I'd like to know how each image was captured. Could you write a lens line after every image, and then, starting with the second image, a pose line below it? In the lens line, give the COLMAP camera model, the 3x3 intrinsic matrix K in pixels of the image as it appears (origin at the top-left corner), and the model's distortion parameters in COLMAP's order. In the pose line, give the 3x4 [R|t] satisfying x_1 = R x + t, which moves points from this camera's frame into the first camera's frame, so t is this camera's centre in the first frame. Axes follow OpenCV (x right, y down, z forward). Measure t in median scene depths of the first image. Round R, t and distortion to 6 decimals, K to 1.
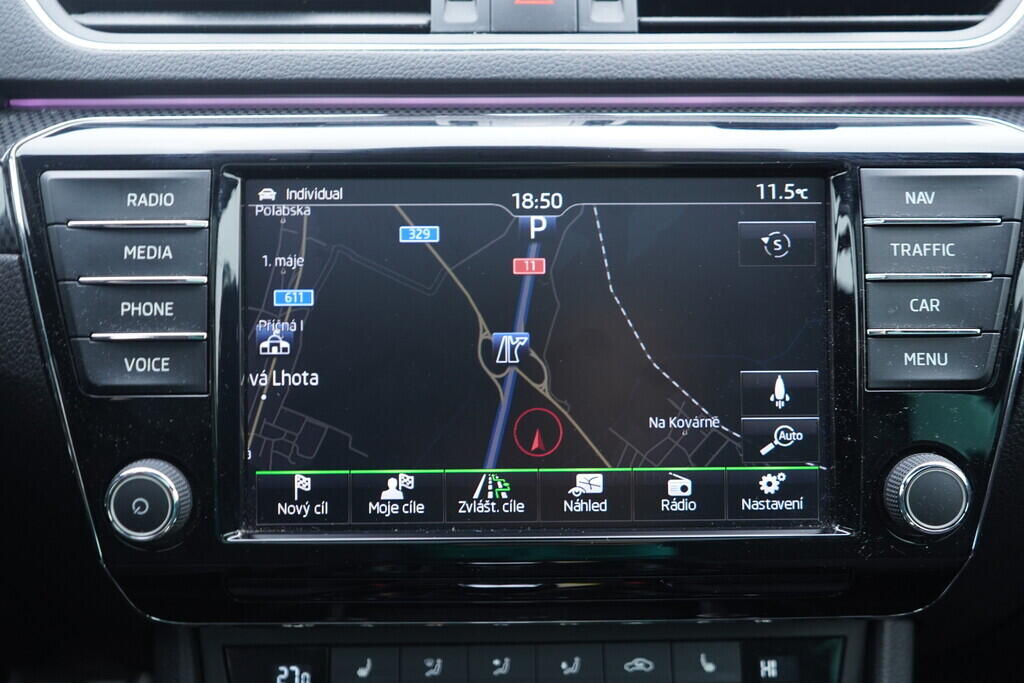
lens RADIAL K [[1043.5, 0, 512.1], [0, 1043.5, 338.0], [0, 0, 1]] dist [-0.004458, 0.024623]
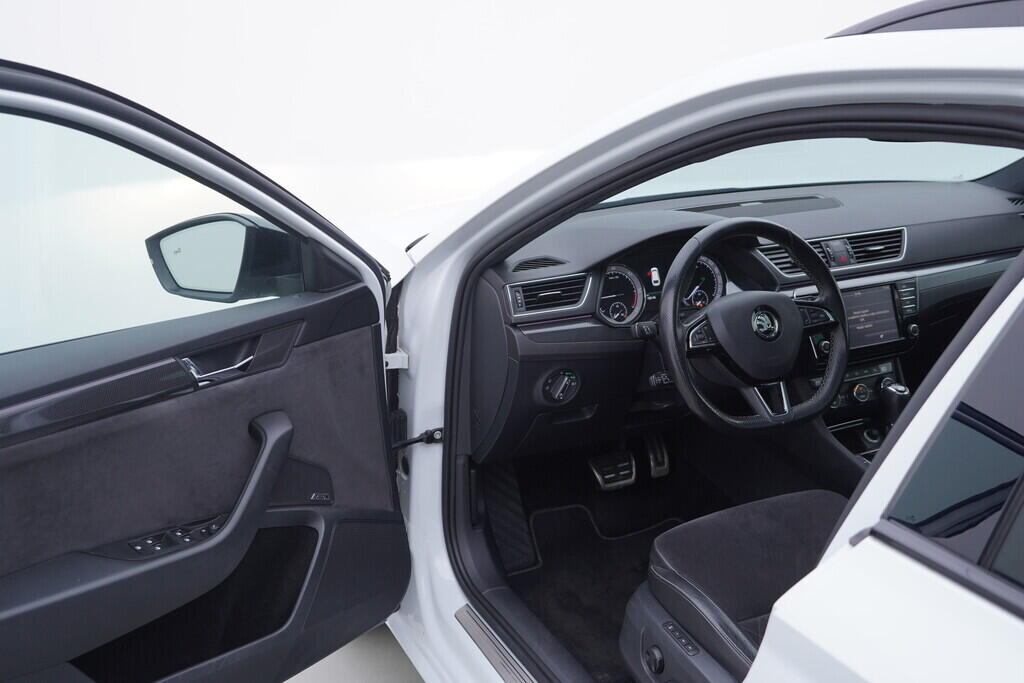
lens RADIAL K [[1060.2, 0, 512.0], [0, 1060.2, 341.5], [0, 0, 1]] dist [-0.004865, -0.010419]
pose [[0.901563, -0.139188, 0.409647, -4.496581], [0.147200, 0.989033, 0.012086, -0.228923], [-0.406837, 0.049404, 0.912164, -3.960930]]
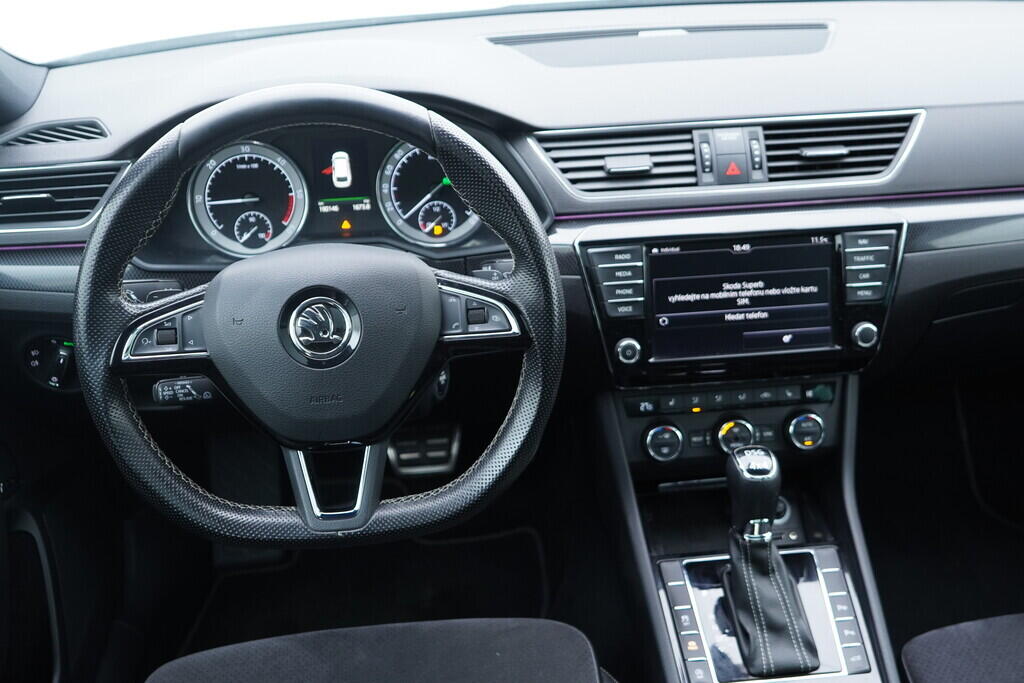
lens RADIAL K [[1043.5, 0, 512.1], [0, 1043.5, 338.0], [0, 0, 1]] dist [-0.004458, 0.024623]
pose [[0.997322, -0.058265, 0.044207, -0.792955], [0.049046, 0.981190, 0.186712, -0.472434], [-0.054255, -0.184043, 0.981420, -2.010791]]
